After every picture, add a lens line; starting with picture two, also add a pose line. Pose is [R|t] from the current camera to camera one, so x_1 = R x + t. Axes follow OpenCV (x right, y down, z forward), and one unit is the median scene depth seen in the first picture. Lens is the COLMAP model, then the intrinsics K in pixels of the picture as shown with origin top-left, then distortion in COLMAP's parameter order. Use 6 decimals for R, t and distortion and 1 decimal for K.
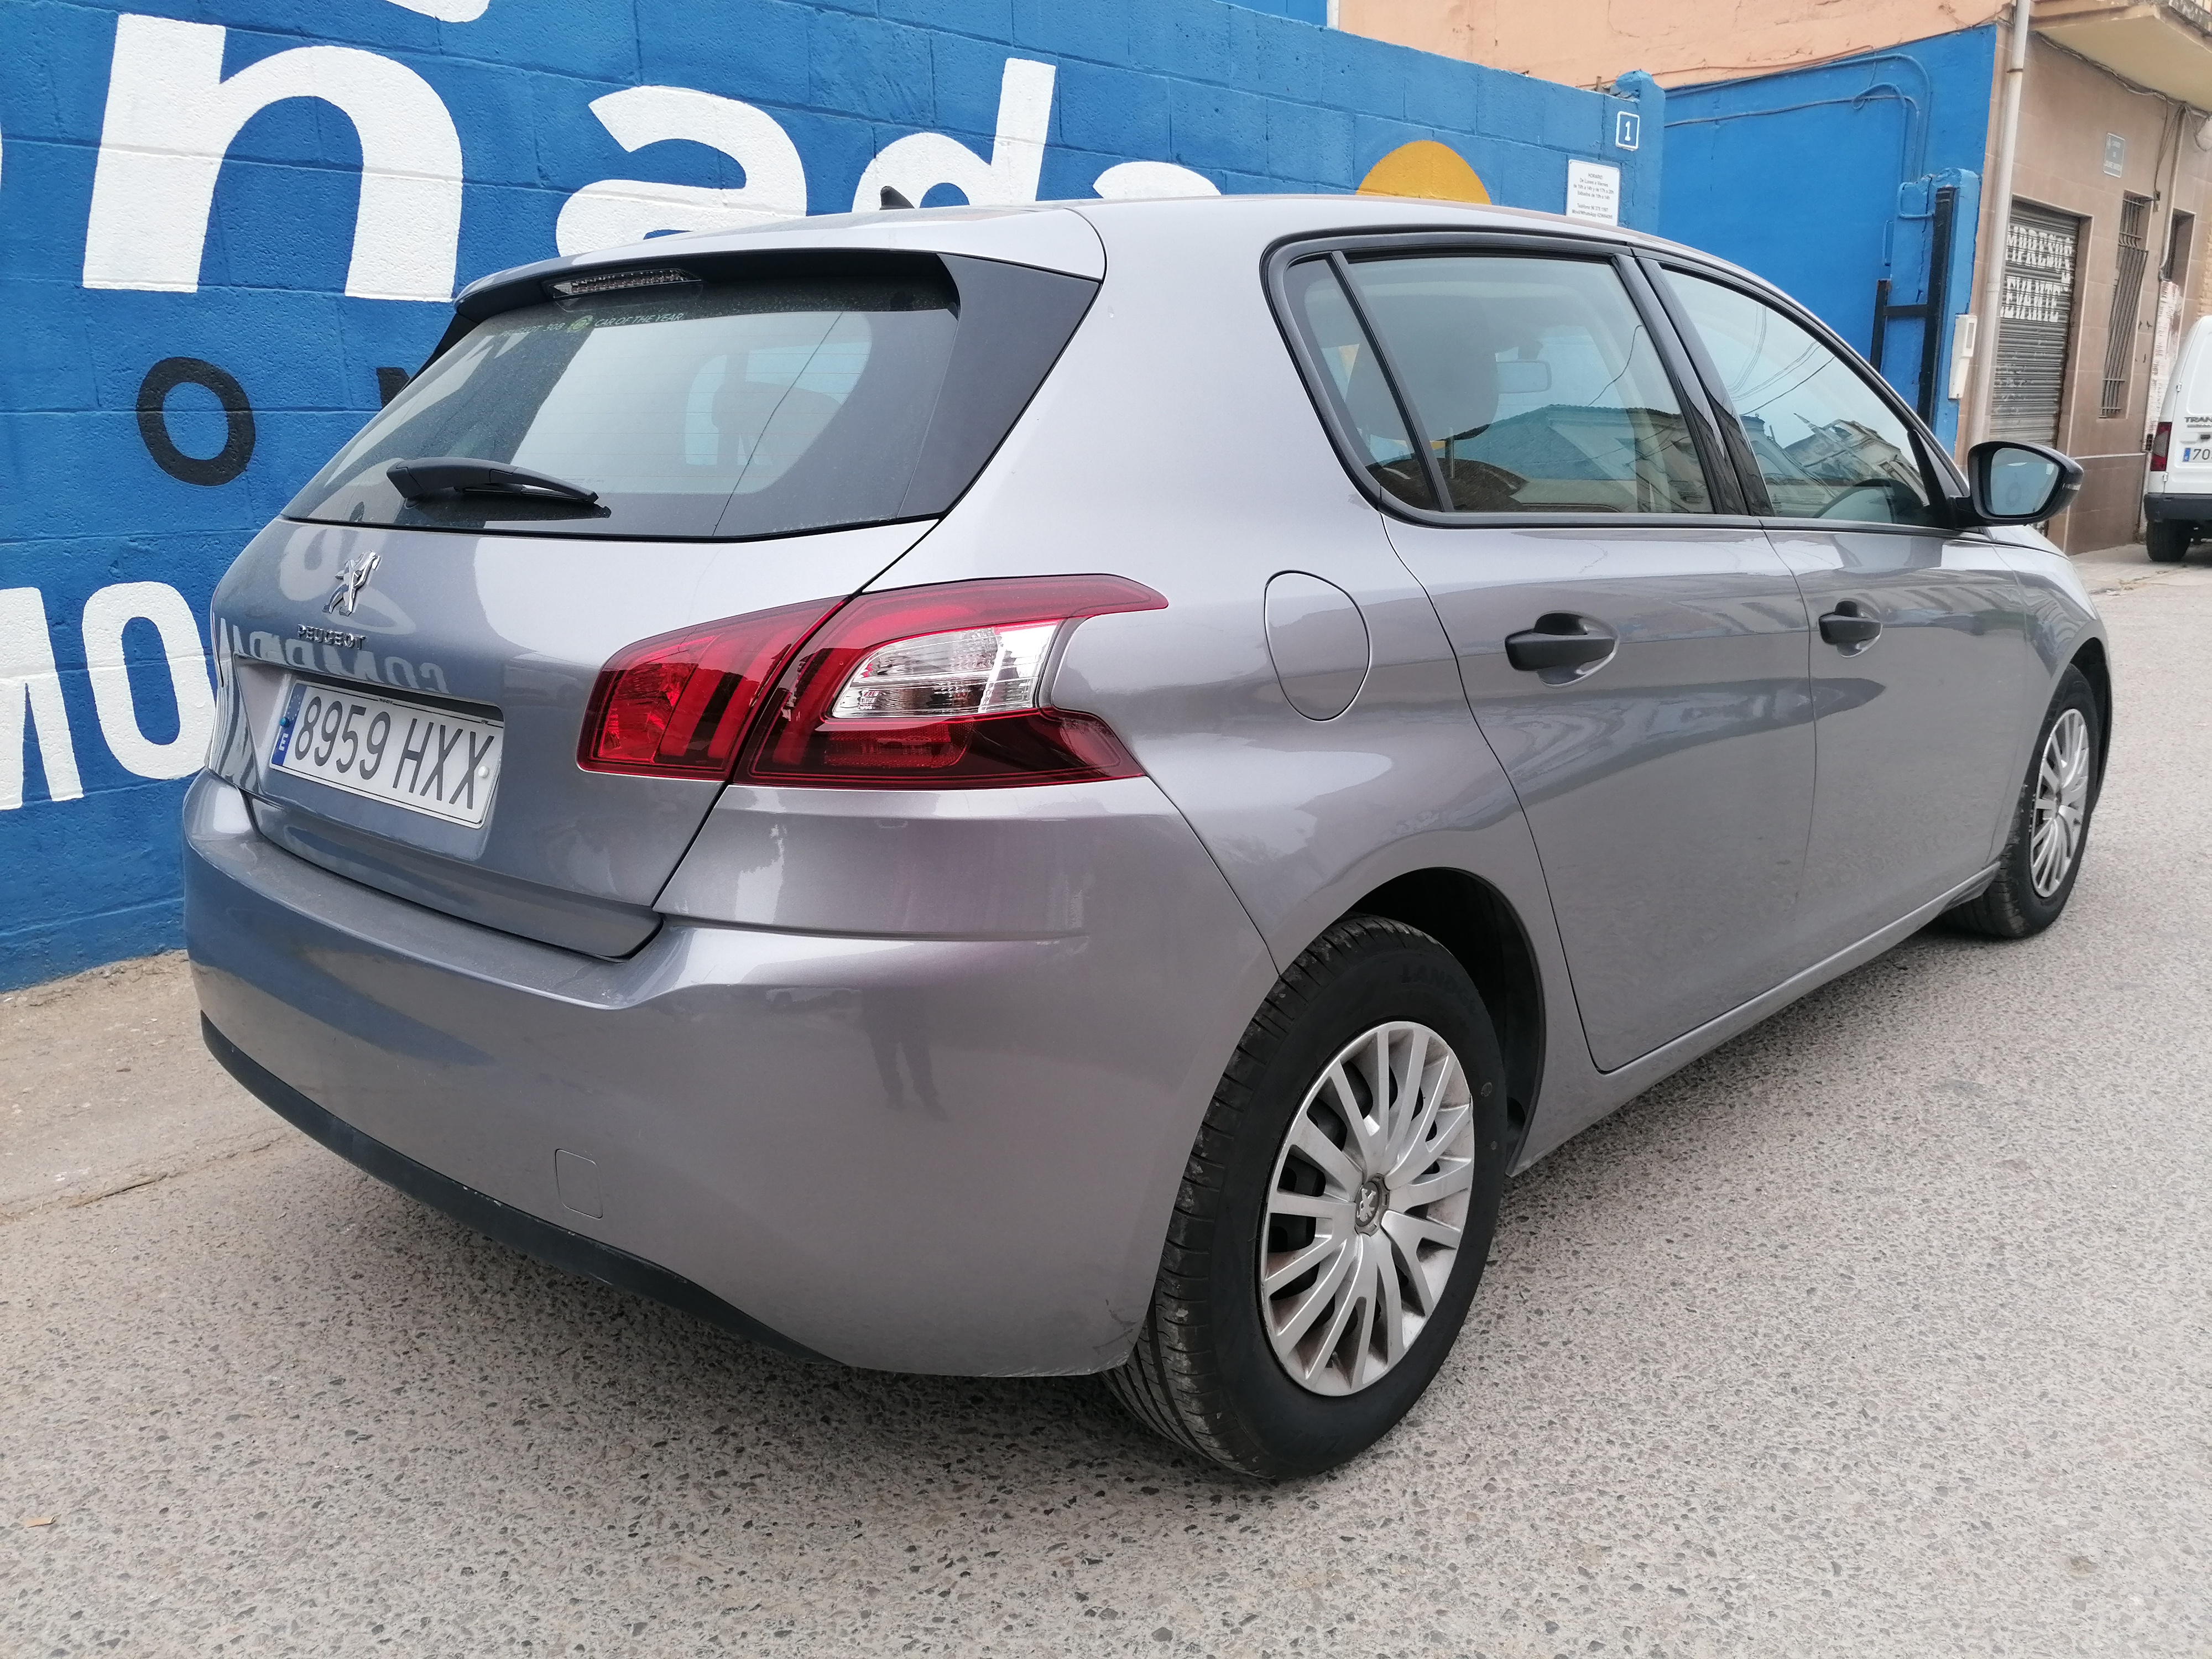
lens RADIAL K [[1688.8, 0, 1099.2], [0, 1688.8, 842.7], [0, 0, 1]] dist [0.032203, -0.041437]
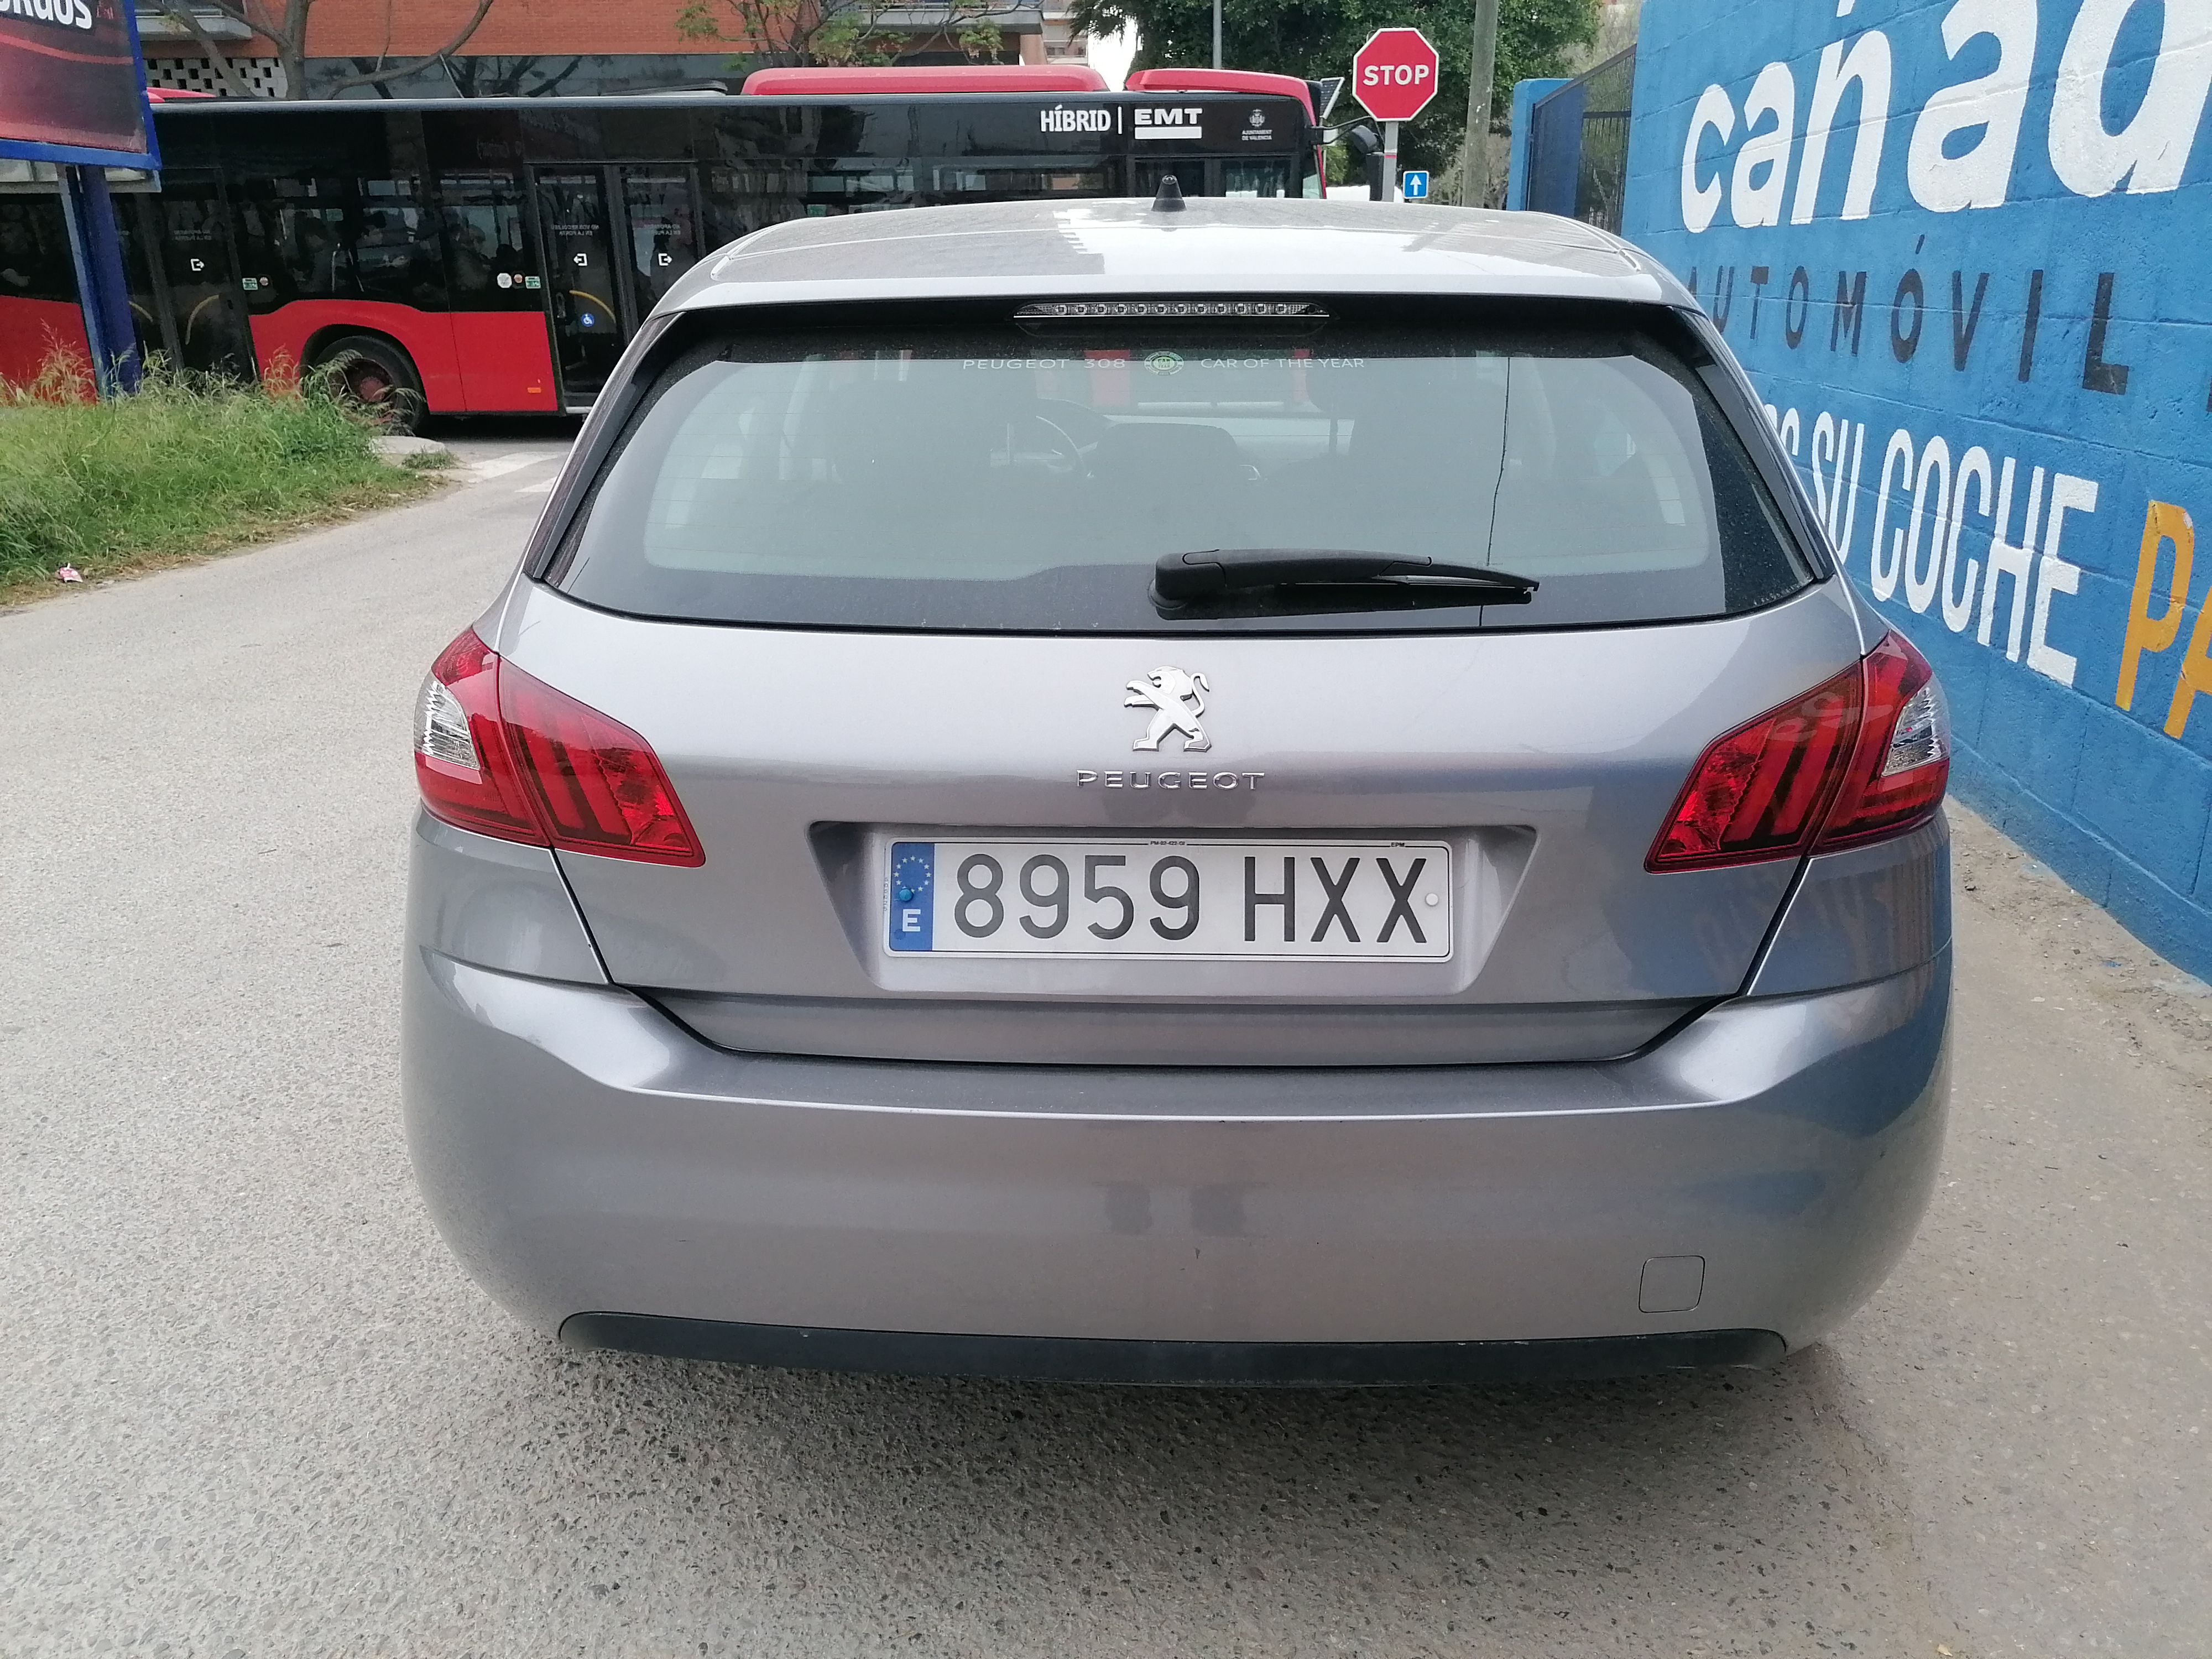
lens RADIAL K [[1673.3, 0, 1106.0], [0, 1673.3, 829.5], [0, 0, 1]] dist [0.082960, -0.101169]
pose [[-0.777375, 0.228469, -0.586081, 1.425089], [-0.117616, 0.862486, 0.492224, -0.754583], [0.617944, 0.451574, -0.643603, 2.621765]]
